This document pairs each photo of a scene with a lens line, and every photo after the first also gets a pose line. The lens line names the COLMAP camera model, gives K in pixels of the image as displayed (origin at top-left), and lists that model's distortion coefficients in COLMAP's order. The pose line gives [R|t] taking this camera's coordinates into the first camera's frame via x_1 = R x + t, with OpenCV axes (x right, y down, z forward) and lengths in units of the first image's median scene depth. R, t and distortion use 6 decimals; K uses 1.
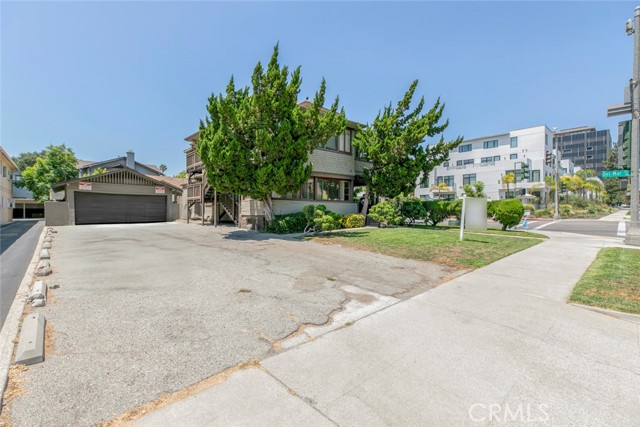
lens RADIAL K [[286.9, 0, 320.0], [0, 286.9, 213.5], [0, 0, 1]] dist [0.002063, 0.000626]
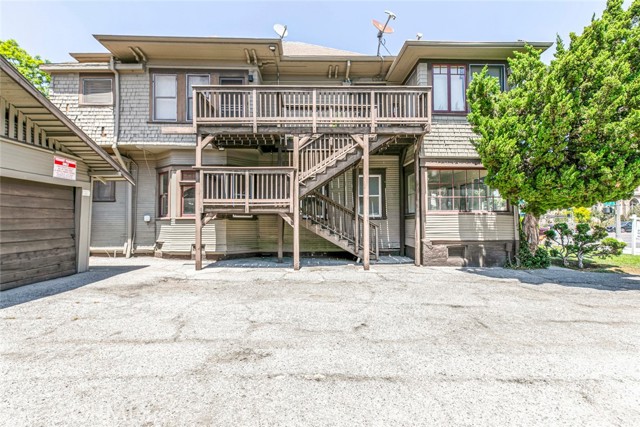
lens RADIAL K [[292.8, 0, 320.0], [0, 292.8, 213.5], [0, 0, 1]] dist [0.002909, 0.000299]
pose [[0.653252, 0.021485, 0.756836, -0.751576], [0.009751, 0.999276, -0.036784, -0.024717], [-0.757078, 0.031409, 0.652569, 0.733377]]
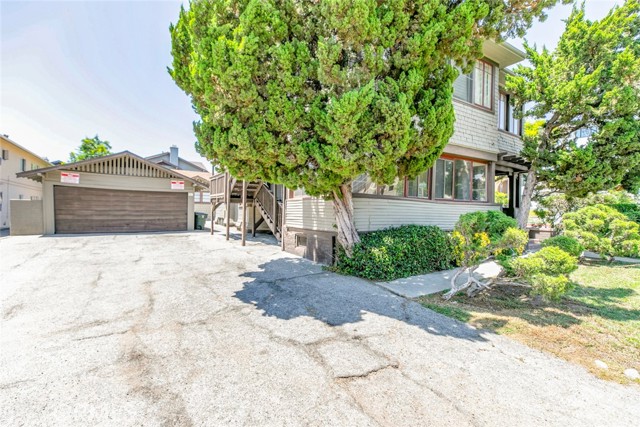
lens RADIAL K [[286.9, 0, 320.0], [0, 286.9, 213.5], [0, 0, 1]] dist [0.002063, 0.000626]
pose [[0.985526, 0.013690, -0.168969, -0.113786], [-0.014368, 0.999893, -0.002793, -0.017019], [0.168912, 0.005181, 0.985617, 0.447591]]
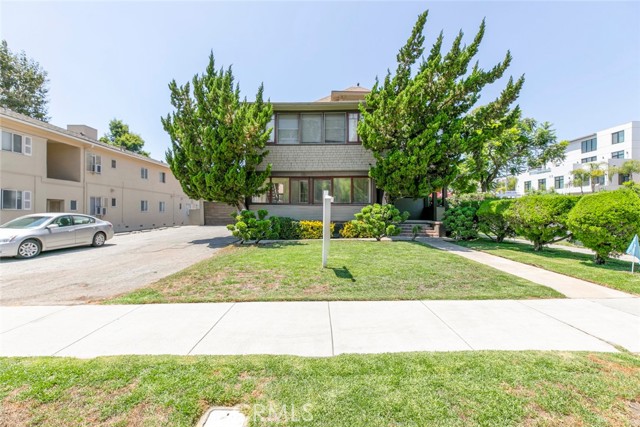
lens RADIAL K [[286.9, 0, 320.0], [0, 286.9, 213.5], [0, 0, 1]] dist [0.002063, 0.000626]
pose [[0.744062, -0.003523, -0.668101, 0.547166], [-0.001095, 0.999978, -0.006492, -0.009464], [0.668110, 0.005562, 0.744042, 0.341218]]
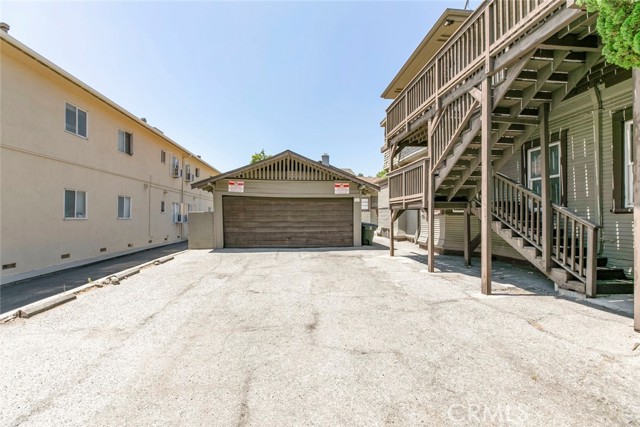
lens RADIAL K [[286.9, 0, 320.0], [0, 286.9, 213.5], [0, 0, 1]] dist [0.002063, 0.000626]
pose [[0.800244, -0.009289, -0.599602, -0.314987], [-0.002908, 0.999808, -0.019370, -0.026391], [0.599667, 0.017245, 0.800064, 0.648867]]
